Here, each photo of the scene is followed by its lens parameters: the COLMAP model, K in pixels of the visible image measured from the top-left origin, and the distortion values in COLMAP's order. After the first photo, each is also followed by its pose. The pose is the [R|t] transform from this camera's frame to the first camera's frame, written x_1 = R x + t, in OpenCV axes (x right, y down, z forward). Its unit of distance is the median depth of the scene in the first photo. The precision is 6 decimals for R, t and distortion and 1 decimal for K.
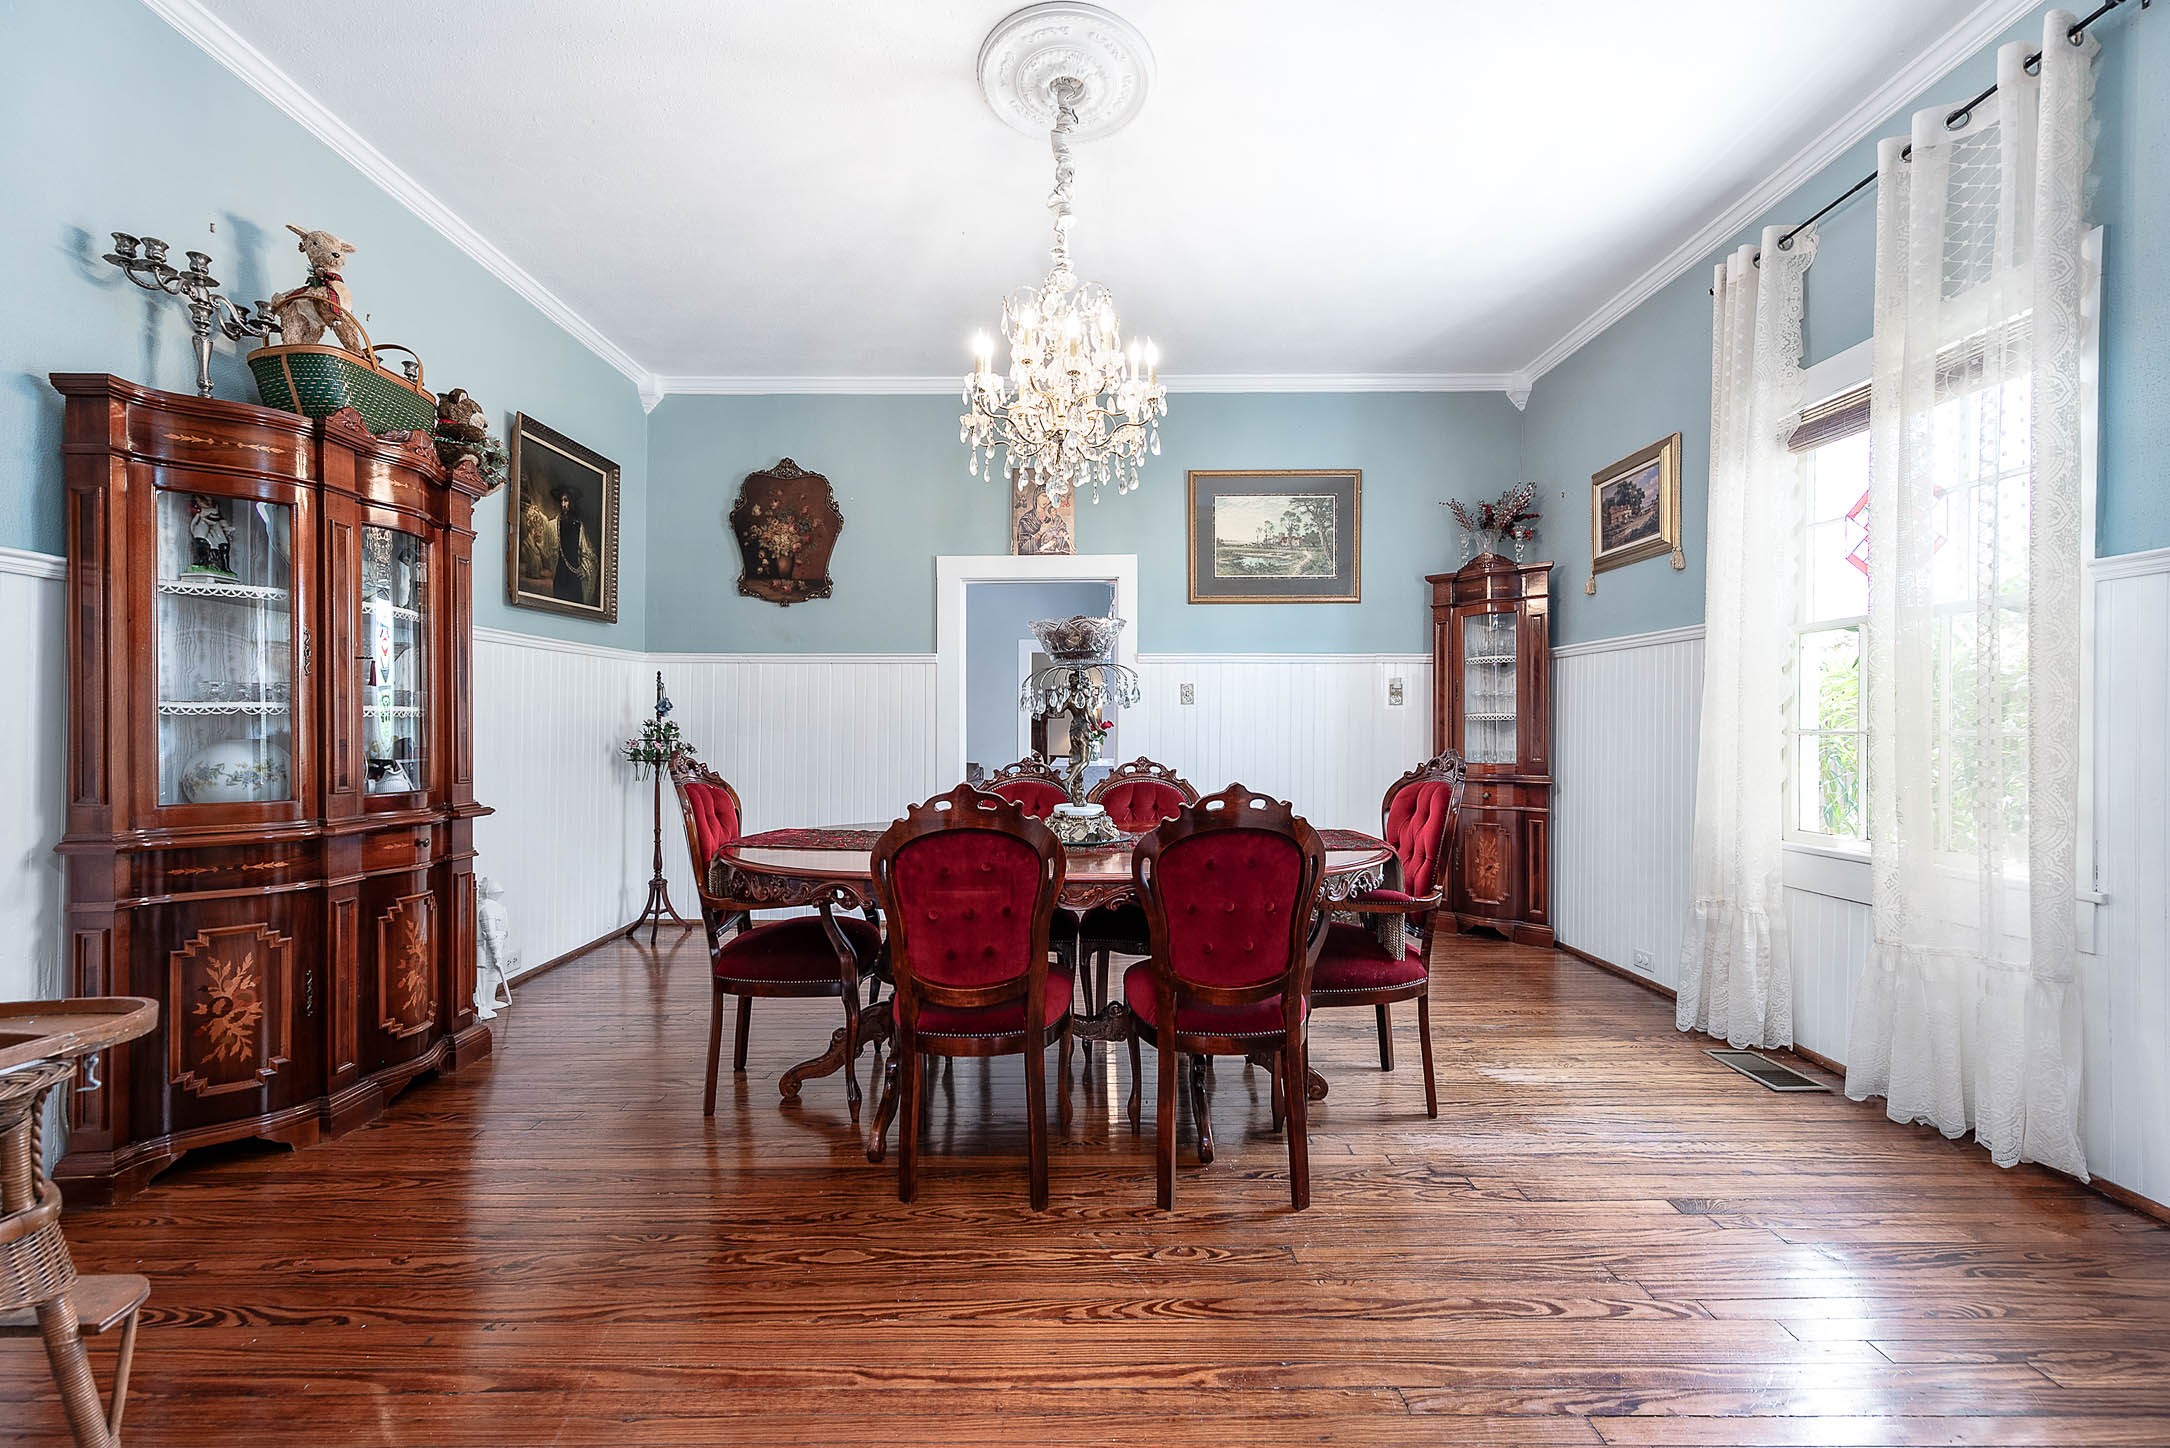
lens RADIAL K [[863.2, 0, 1090.1], [0, 863.2, 731.4], [0, 0, 1]] dist [0.013149, -0.000214]
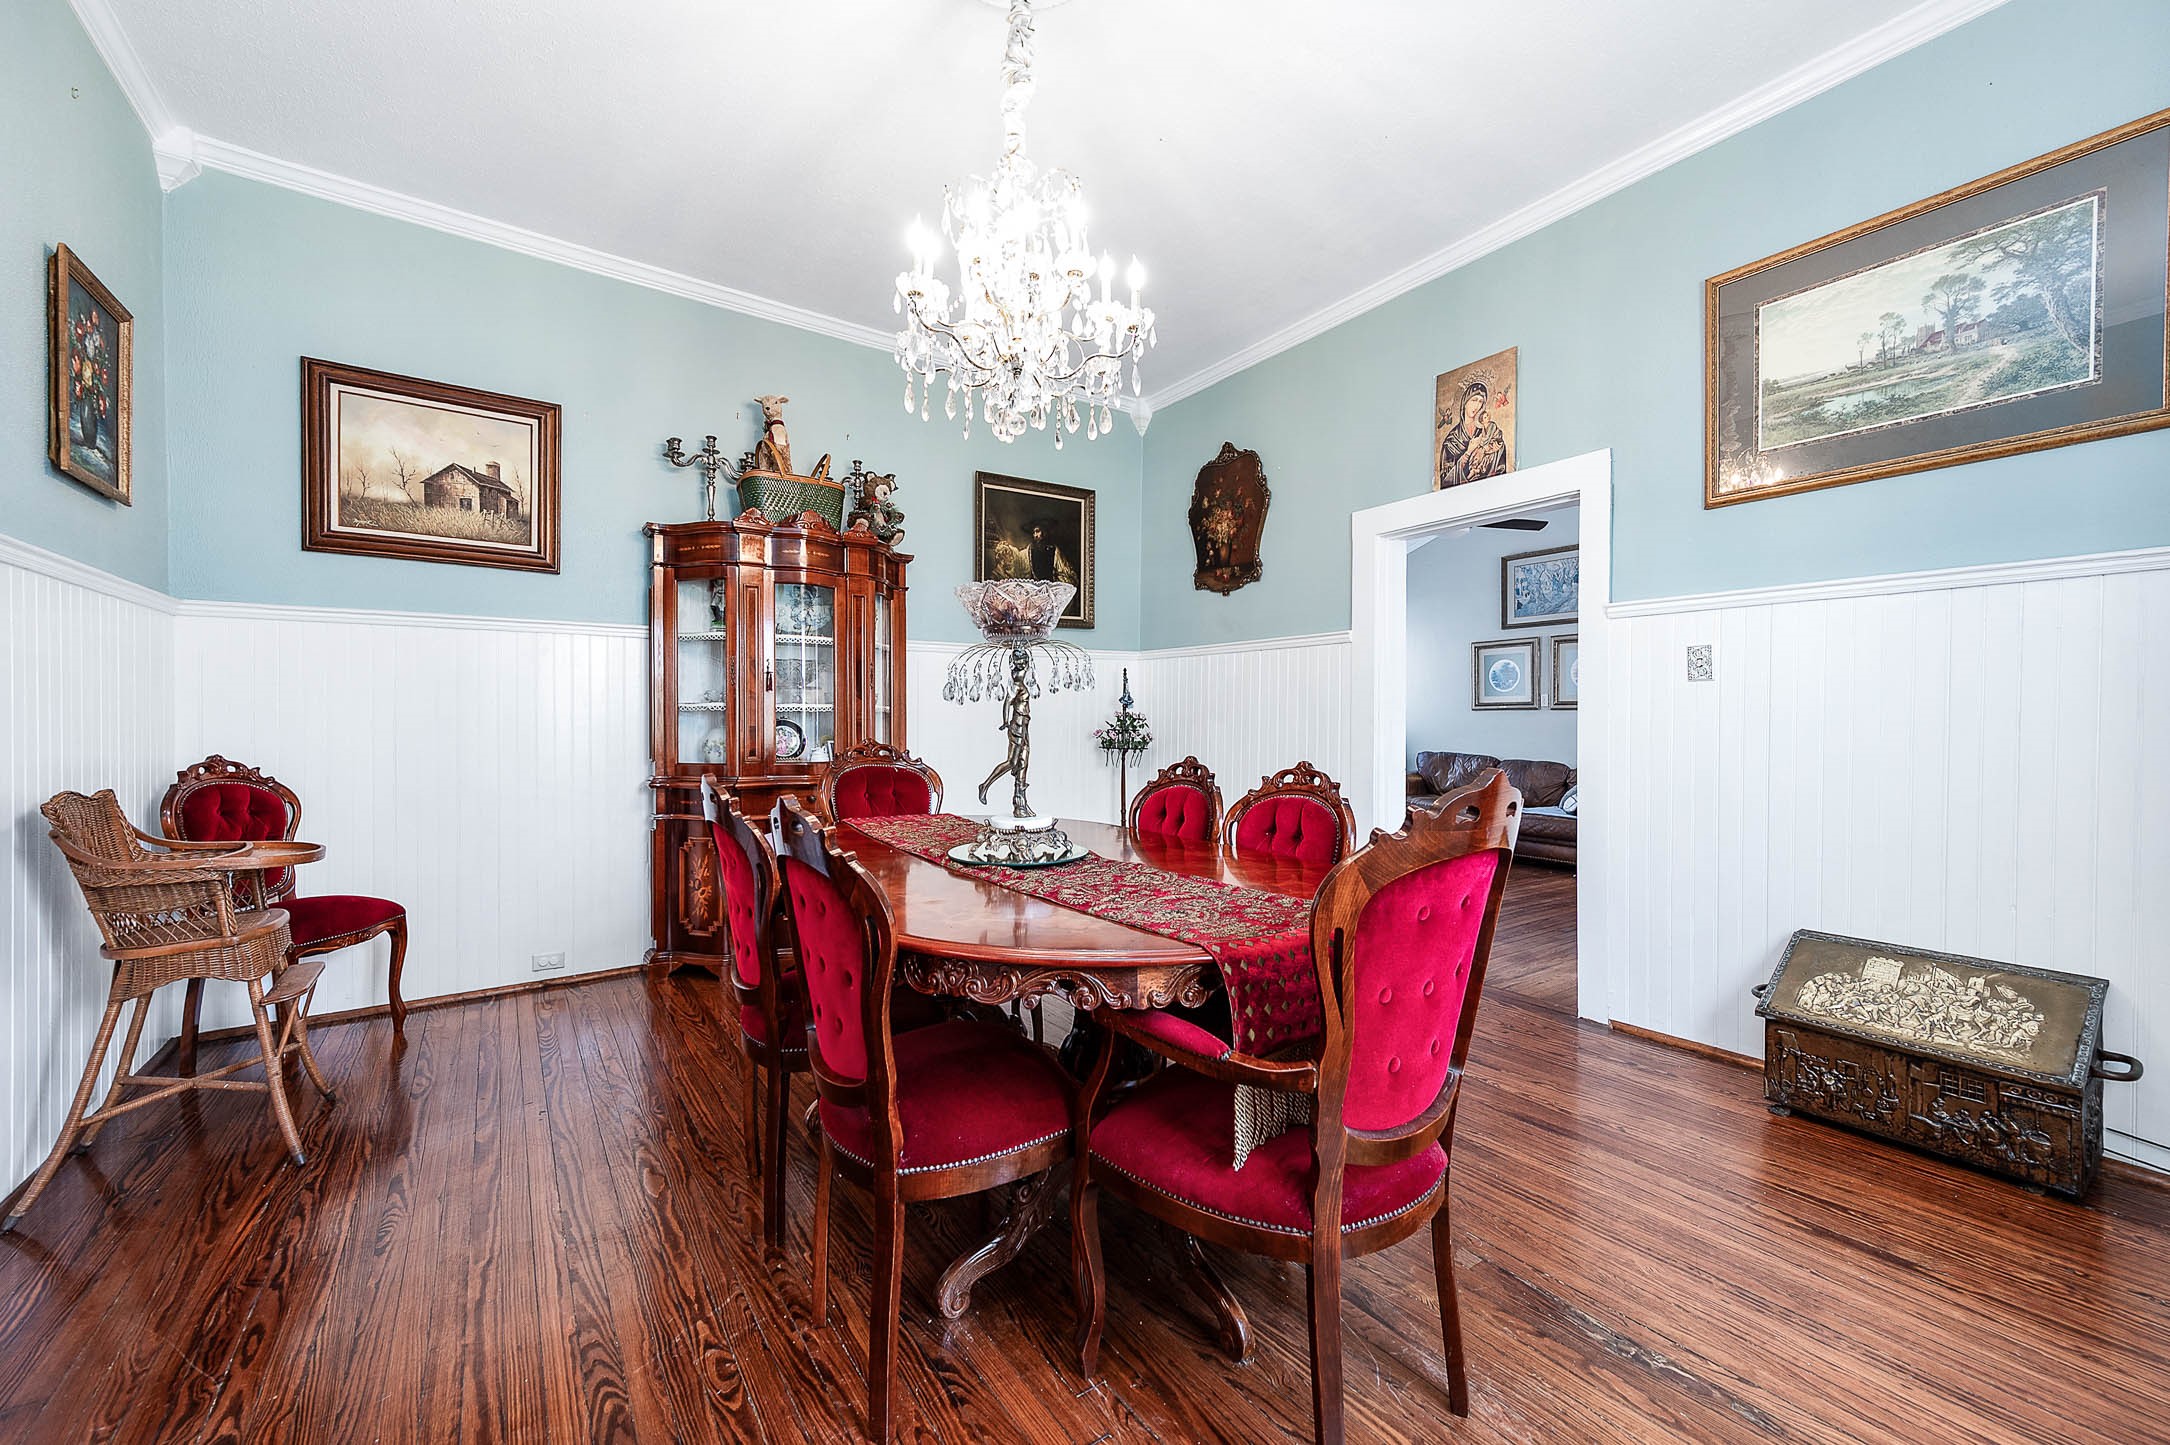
lens RADIAL K [[863.2, 0, 1090.1], [0, 863.2, 729.9], [0, 0, 1]] dist [0.013149, -0.000214]
pose [[0.557325, 0.013063, -0.830192, 0.377879], [-0.004840, 0.999910, 0.012483, -0.002897], [0.830280, -0.002939, 0.557338, 0.325949]]
